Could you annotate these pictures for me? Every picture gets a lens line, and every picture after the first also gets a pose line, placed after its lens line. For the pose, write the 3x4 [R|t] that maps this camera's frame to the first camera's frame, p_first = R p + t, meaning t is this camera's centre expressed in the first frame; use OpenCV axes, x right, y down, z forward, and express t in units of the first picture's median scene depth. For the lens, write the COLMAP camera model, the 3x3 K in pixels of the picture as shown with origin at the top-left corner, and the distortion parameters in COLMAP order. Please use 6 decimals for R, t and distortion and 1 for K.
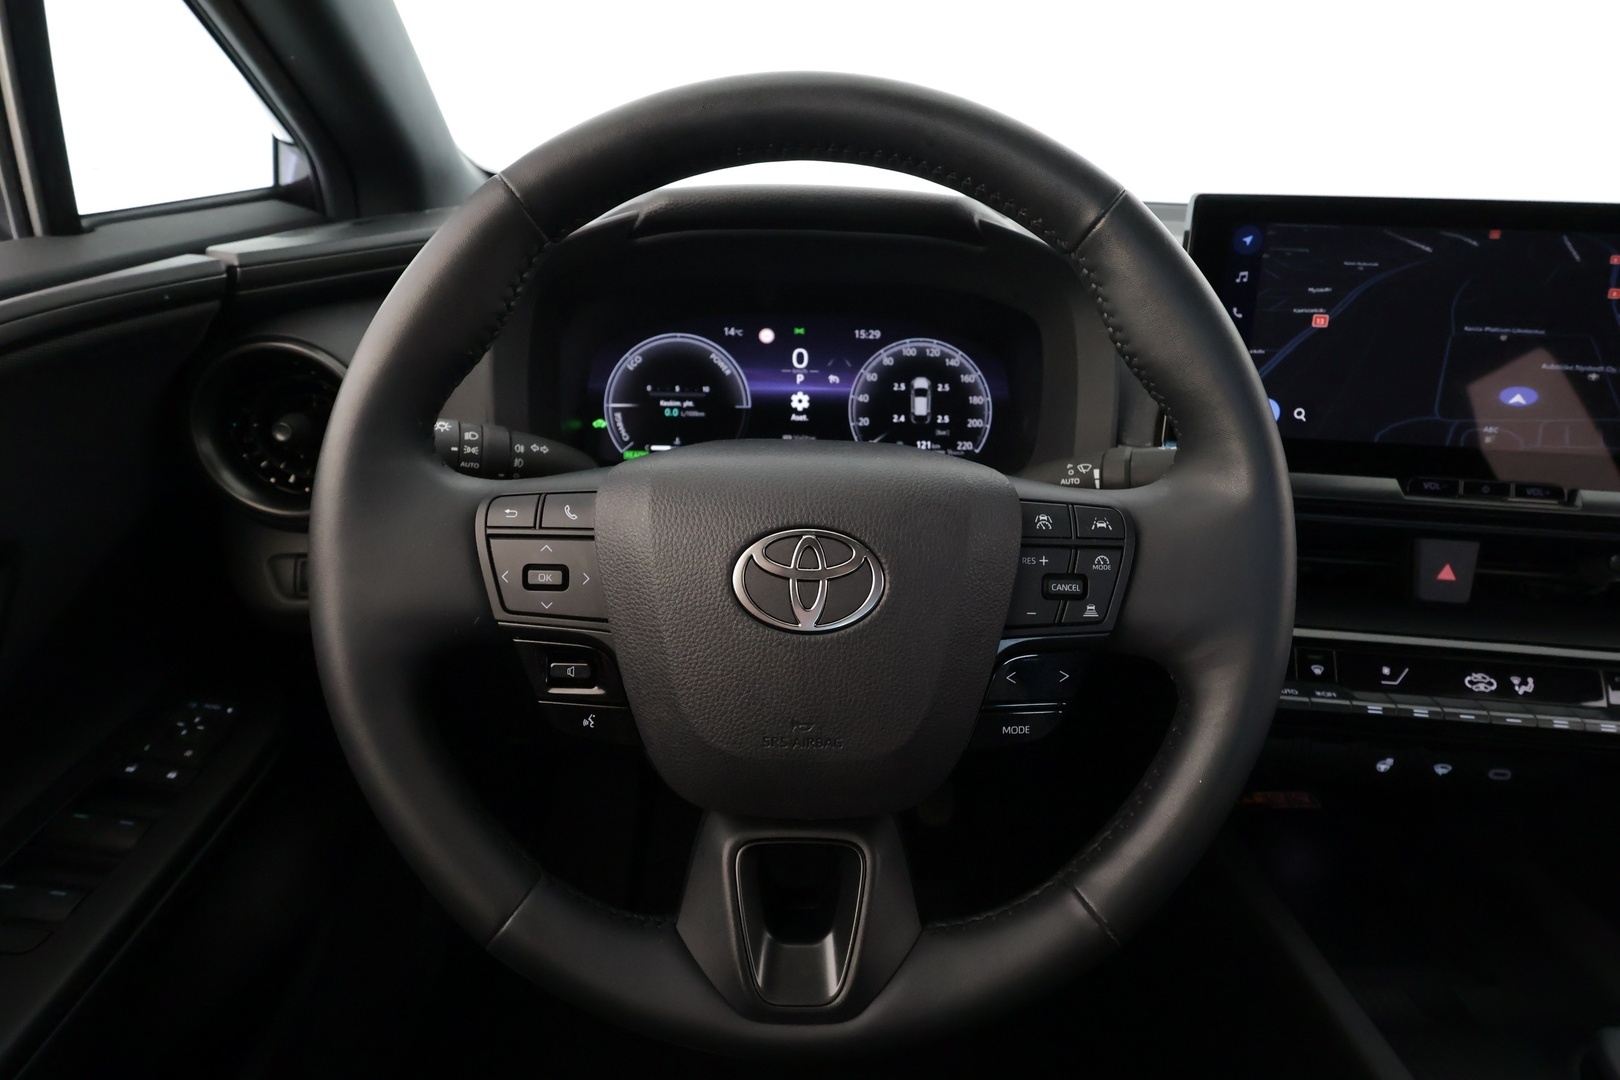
lens RADIAL K [[845.4, 0, 804.0], [0, 845.4, 533.4], [0, 0, 1]] dist [-0.000879, -0.000042]
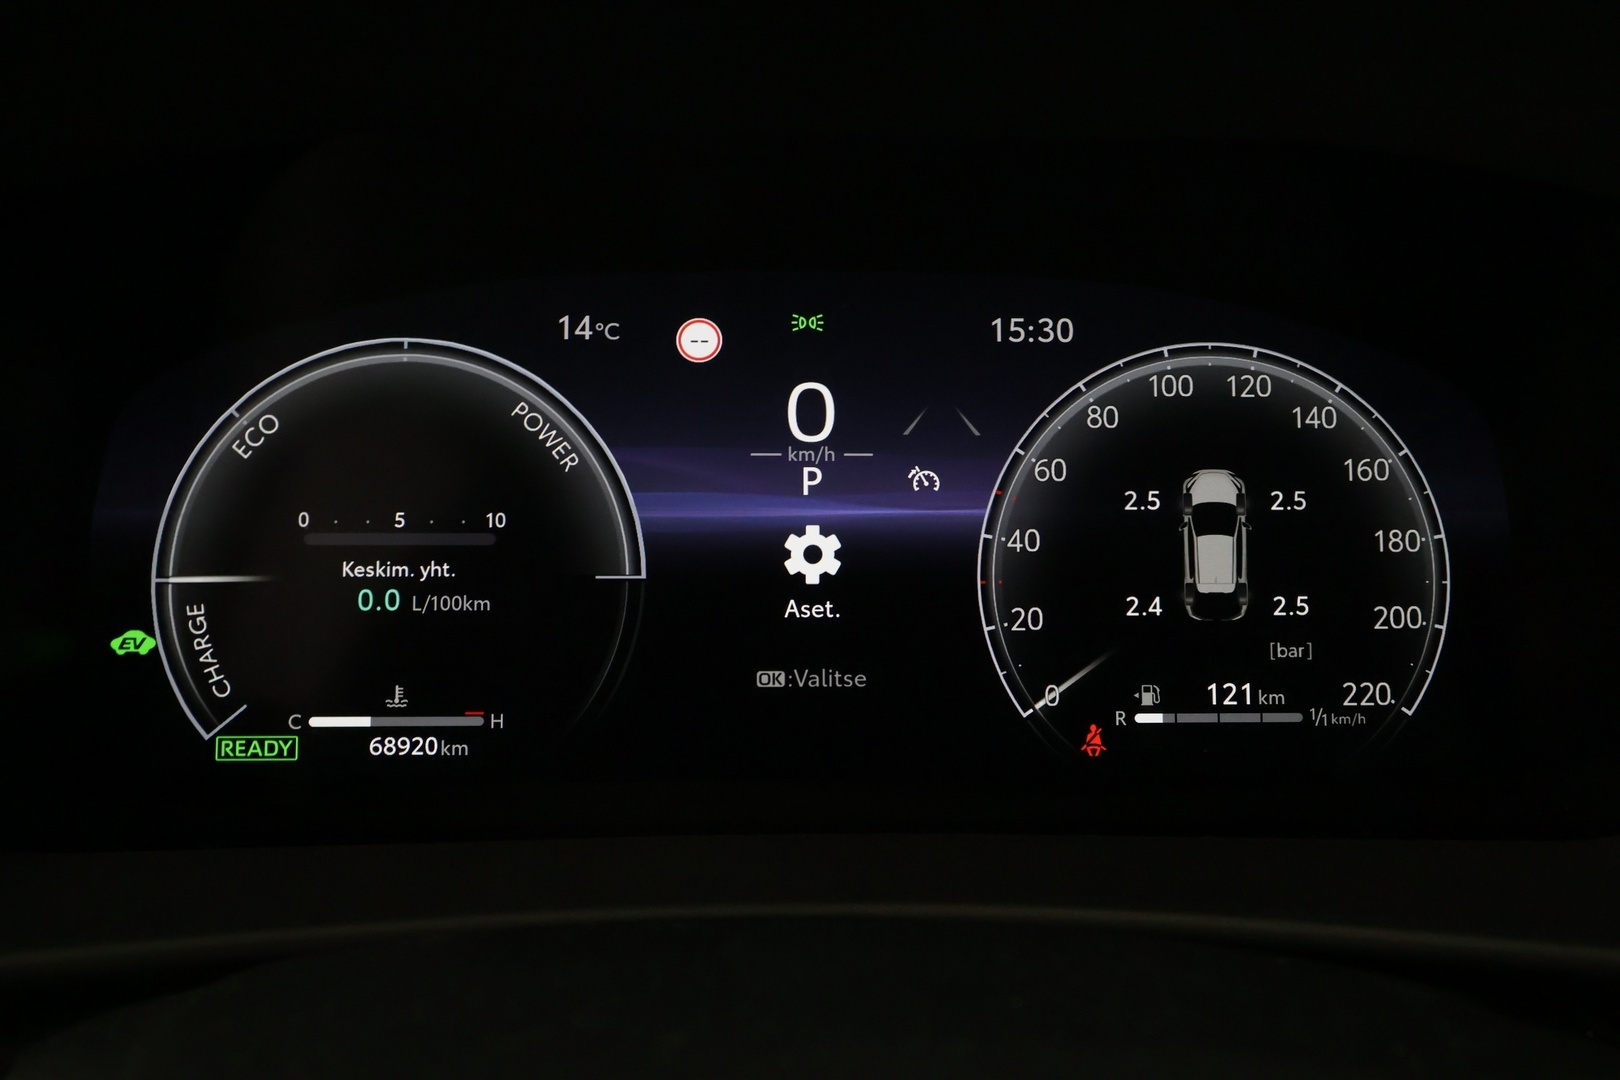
lens RADIAL K [[1349.9, 0, 812.9], [0, 1349.9, 542.0], [0, 0, 1]] dist [-0.006581, 0.001407]
pose [[0.999895, -0.013585, -0.005049, -0.002010], [0.013182, 0.997265, -0.072726, -0.126226], [0.006023, 0.072652, 0.997339, 0.524758]]
